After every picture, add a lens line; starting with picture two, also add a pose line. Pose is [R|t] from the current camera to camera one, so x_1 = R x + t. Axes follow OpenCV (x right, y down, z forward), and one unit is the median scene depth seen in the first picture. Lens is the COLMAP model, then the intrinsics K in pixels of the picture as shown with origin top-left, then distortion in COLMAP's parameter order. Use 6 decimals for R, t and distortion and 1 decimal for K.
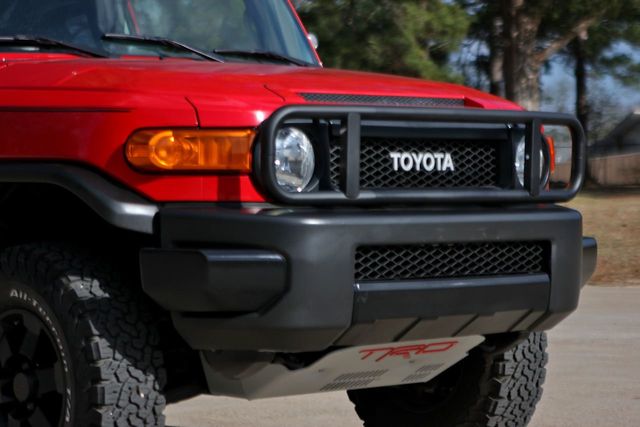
lens RADIAL K [[1975.8, 0, 317.7], [0, 1975.8, 211.2], [0, 0, 1]] dist [0.199732, 0.000000]
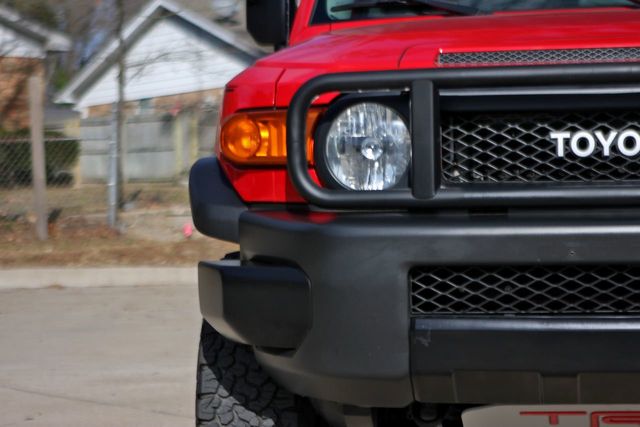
lens RADIAL K [[1975.8, 0, 319.6], [0, 1975.8, 209.3], [0, 0, 1]] dist [0.199732, 0.000000]
pose [[0.627135, 0.008052, -0.778869, 0.527201], [0.005613, 0.999874, 0.014855, -0.013007], [0.778890, -0.013688, 0.627011, 0.495166]]
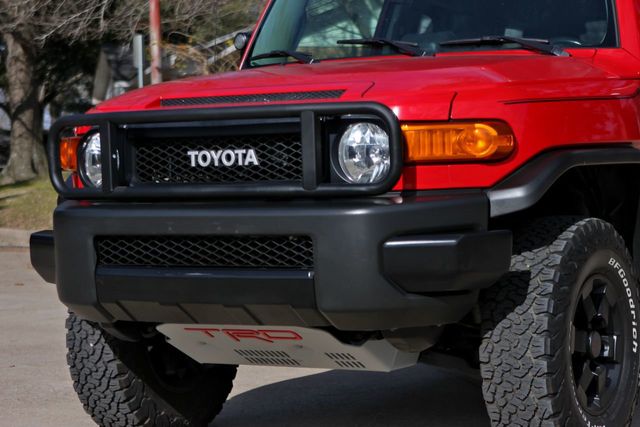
lens RADIAL K [[1546.7, 0, 323.2], [0, 1546.7, 214.4], [0, 0, 1]] dist [0.228273, 0.000000]
pose [[0.269480, 0.025528, -0.962668, 0.879907], [0.010997, 0.999502, 0.029583, -0.018862], [0.962943, -0.018559, 0.269065, 0.835417]]
